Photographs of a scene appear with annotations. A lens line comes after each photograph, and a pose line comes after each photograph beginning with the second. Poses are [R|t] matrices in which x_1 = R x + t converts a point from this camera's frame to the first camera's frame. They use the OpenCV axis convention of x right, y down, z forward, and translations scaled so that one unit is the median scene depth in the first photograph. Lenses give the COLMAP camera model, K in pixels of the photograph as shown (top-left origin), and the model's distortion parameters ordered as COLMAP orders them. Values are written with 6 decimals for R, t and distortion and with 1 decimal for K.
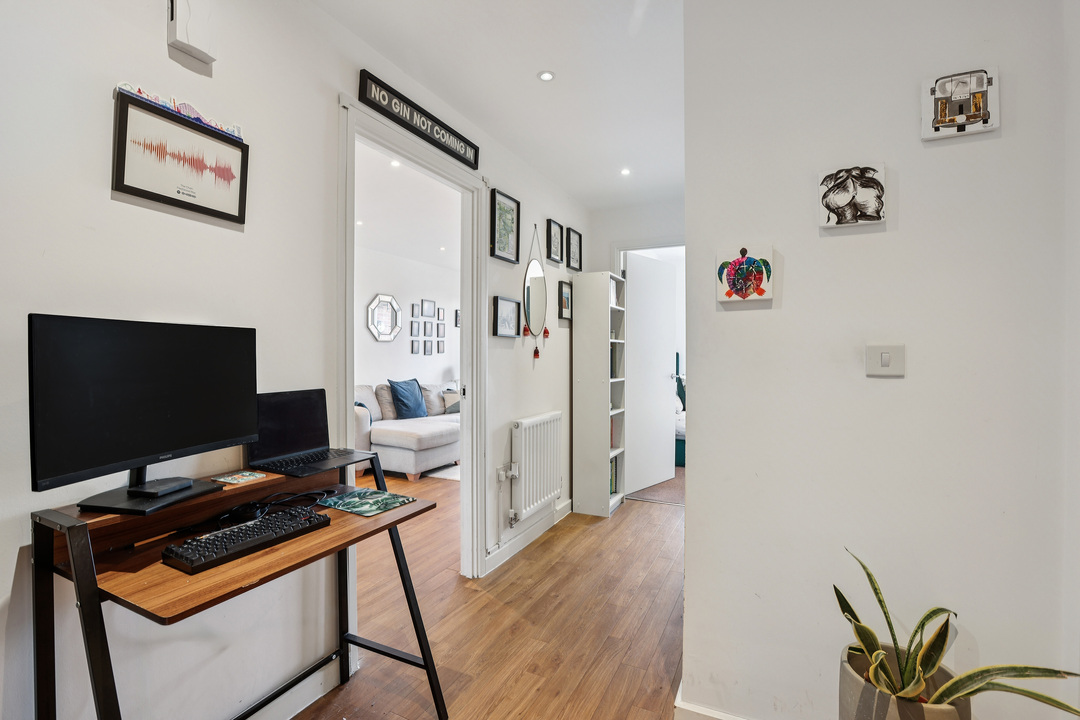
lens RADIAL K [[511.5, 0, 539.0], [0, 511.5, 352.0], [0, 0, 1]] dist [-0.013085, 0.000201]
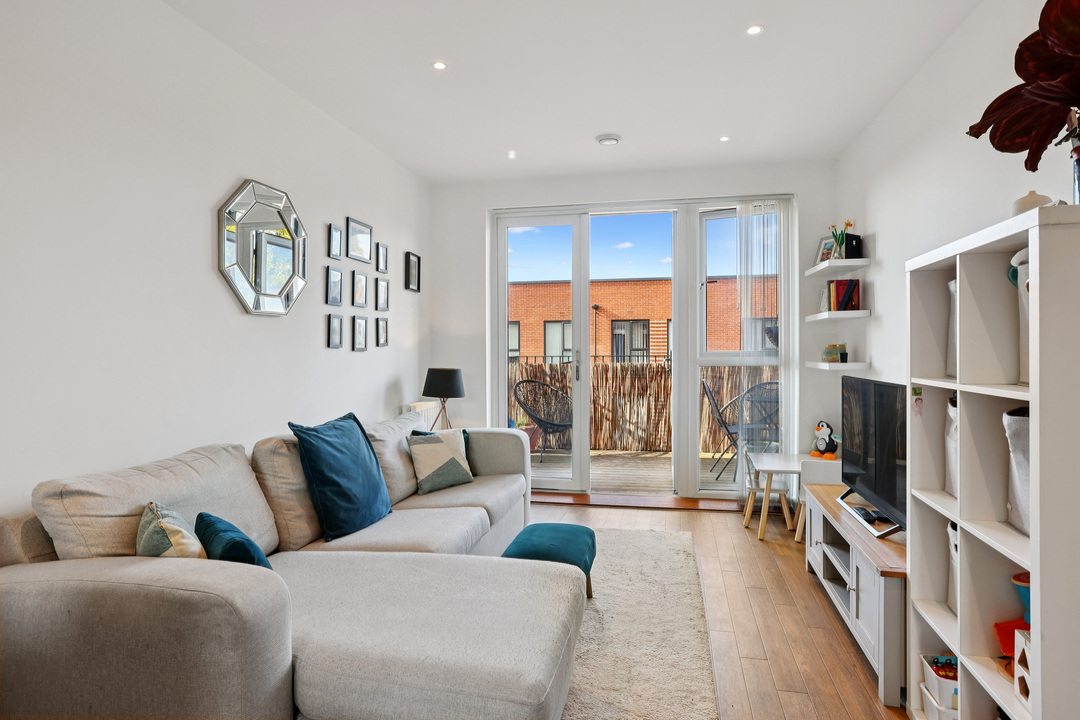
lens RADIAL K [[632.0, 0, 541.8], [0, 632.0, 349.2], [0, 0, 1]] dist [0.000448, -0.000031]
pose [[0.973913, -0.005162, 0.226862, -0.199313], [0.004259, 0.999981, 0.004470, 0.002929], [-0.226880, -0.003387, 0.973917, 0.482790]]
